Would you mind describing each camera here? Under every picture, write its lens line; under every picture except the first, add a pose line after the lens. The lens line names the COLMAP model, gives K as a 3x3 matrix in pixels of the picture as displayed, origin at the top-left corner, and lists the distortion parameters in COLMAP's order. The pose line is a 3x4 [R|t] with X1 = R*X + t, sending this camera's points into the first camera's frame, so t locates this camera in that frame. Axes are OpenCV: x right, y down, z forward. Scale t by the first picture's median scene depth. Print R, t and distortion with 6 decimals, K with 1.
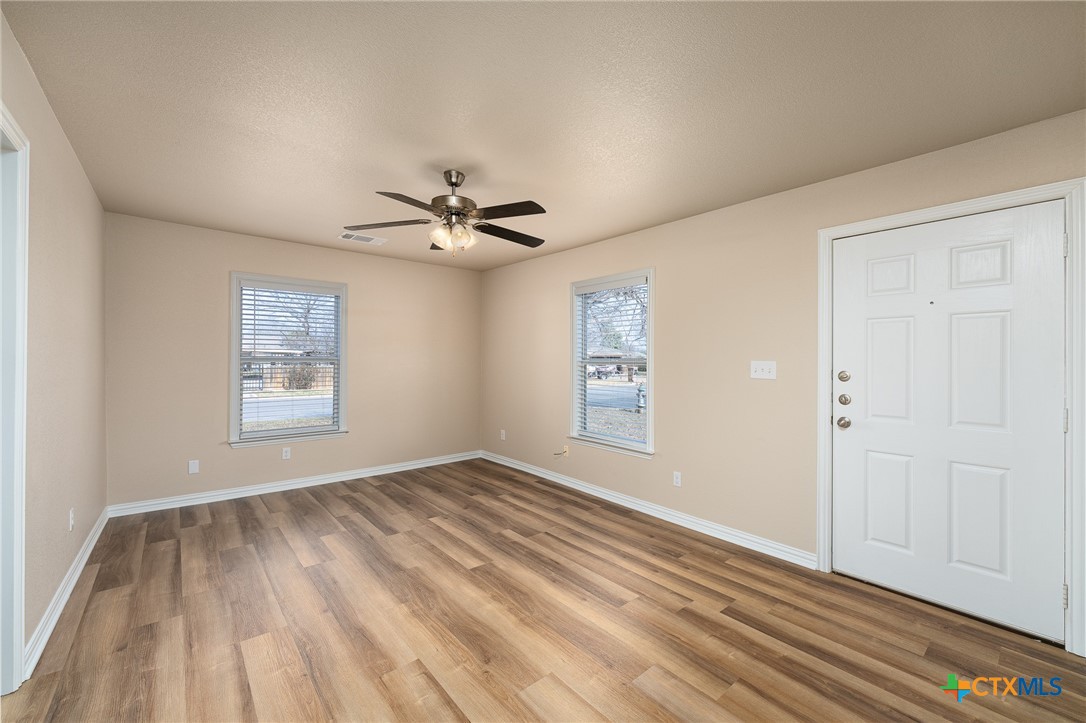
lens RADIAL K [[433.1, 0, 544.3], [0, 433.1, 357.6], [0, 0, 1]] dist [-0.001337, 0.000261]
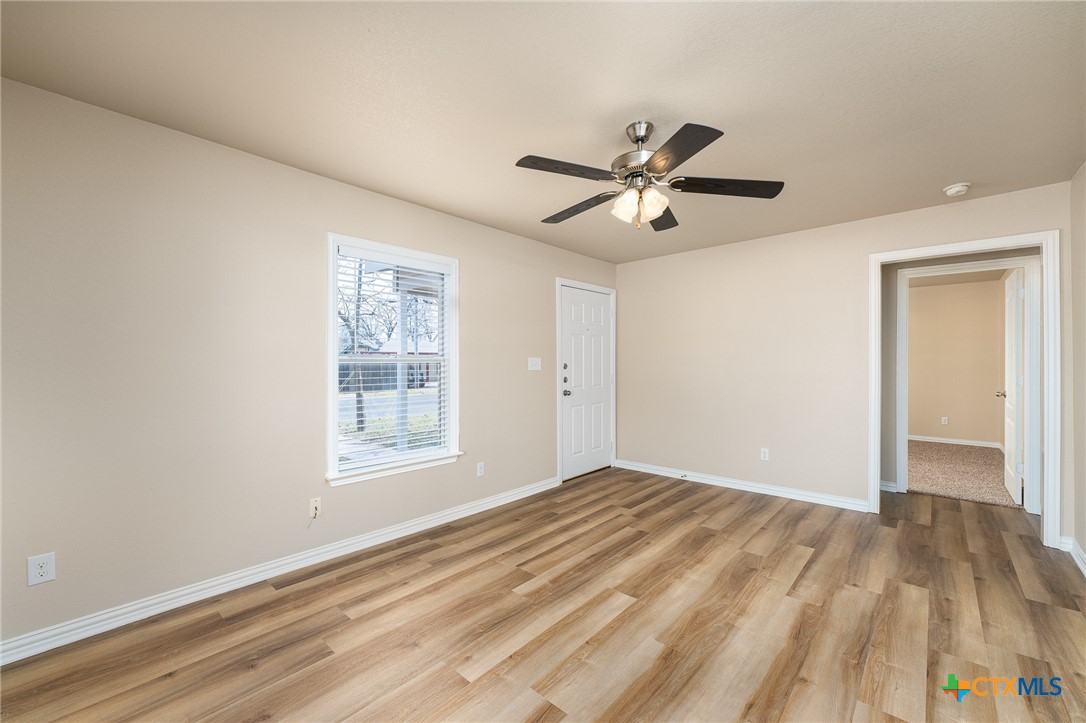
lens RADIAL K [[433.1, 0, 544.3], [0, 433.1, 357.6], [0, 0, 1]] dist [-0.001337, 0.000261]
pose [[-0.127535, -0.004271, 0.991825, -0.906149], [-0.007749, 0.999964, 0.003310, 0.003121], [-0.991804, -0.007263, -0.127564, 1.166650]]
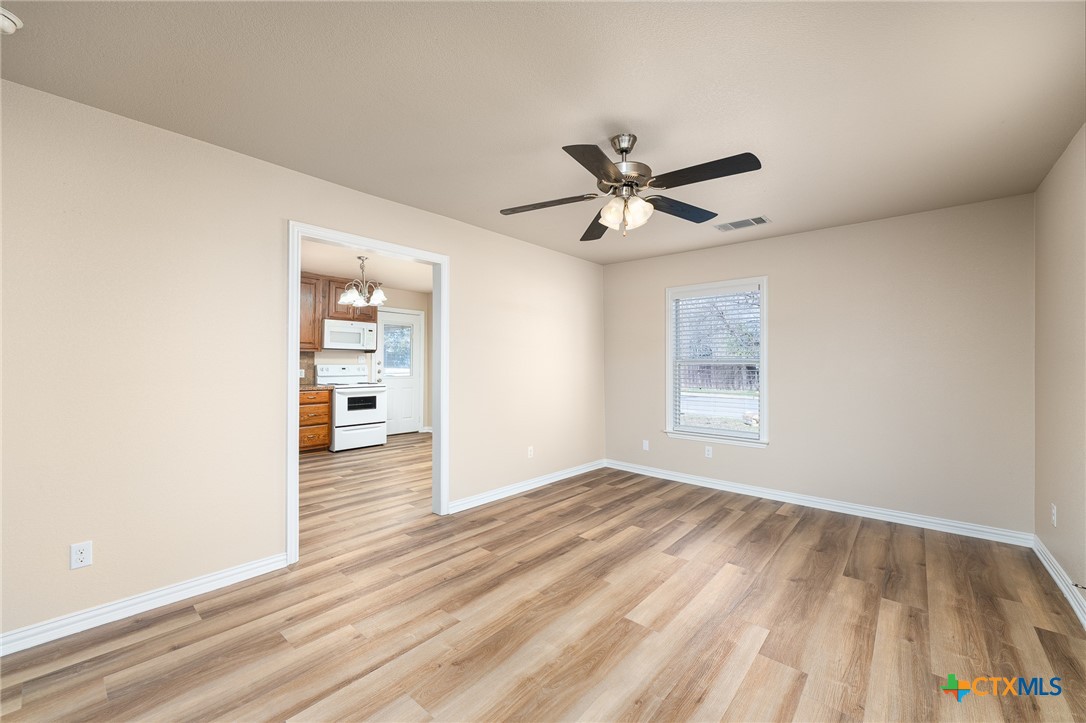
lens RADIAL K [[433.1, 0, 544.3], [0, 433.1, 357.6], [0, 0, 1]] dist [-0.001337, 0.000261]
pose [[0.154252, -0.015461, -0.987911, 0.549228], [0.001653, 0.999880, -0.015390, 0.013414], [0.988030, 0.000741, 0.154259, 0.652503]]
